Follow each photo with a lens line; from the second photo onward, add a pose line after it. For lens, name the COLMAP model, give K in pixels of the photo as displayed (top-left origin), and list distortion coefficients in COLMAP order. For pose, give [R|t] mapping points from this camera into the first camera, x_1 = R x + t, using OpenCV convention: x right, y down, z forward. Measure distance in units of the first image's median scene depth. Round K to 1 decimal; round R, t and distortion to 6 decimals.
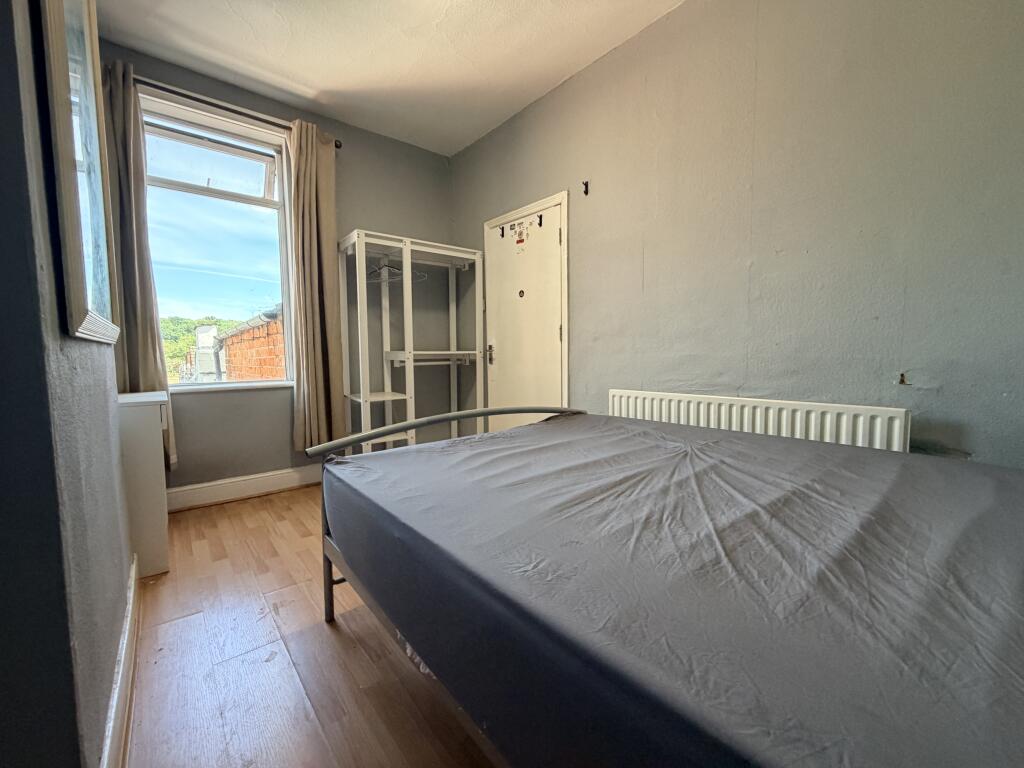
lens RADIAL K [[409.0, 0, 509.6], [0, 409.0, 383.1], [0, 0, 1]] dist [0.001220, 0.000075]
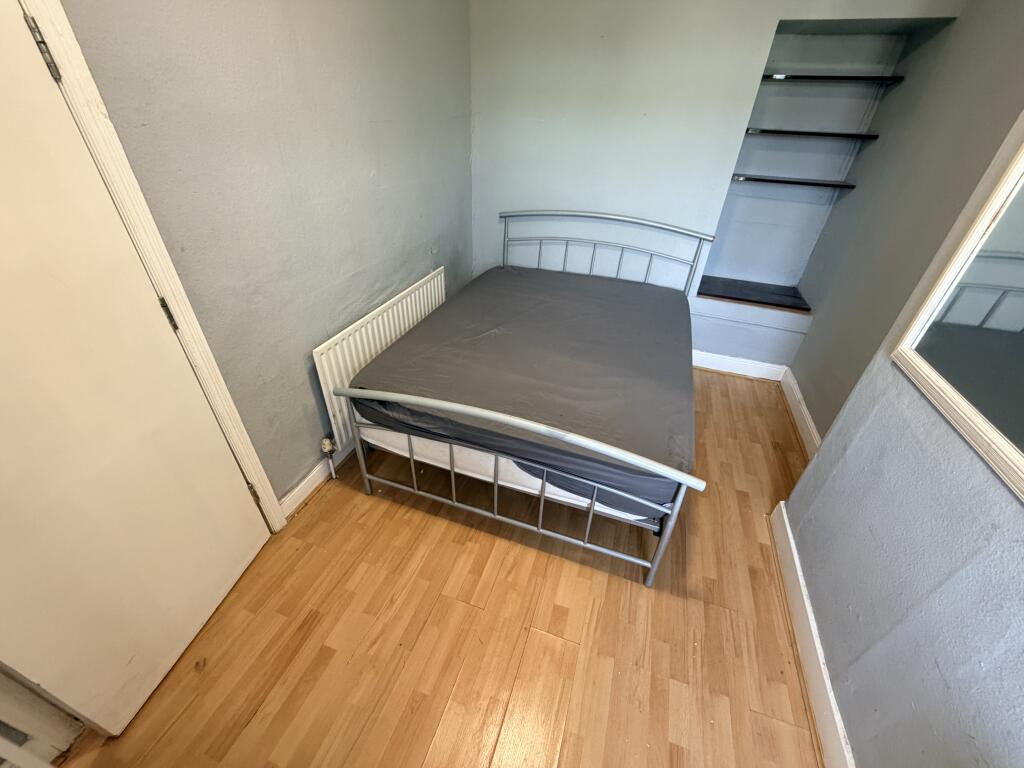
lens RADIAL K [[409.0, 0, 509.6], [0, 409.0, 383.1], [0, 0, 1]] dist [0.001220, 0.000075]
pose [[-0.520245, -0.478652, 0.707274, -0.577880], [0.032568, 0.816452, 0.576494, -0.415845], [-0.853396, 0.322953, -0.409166, 1.197627]]
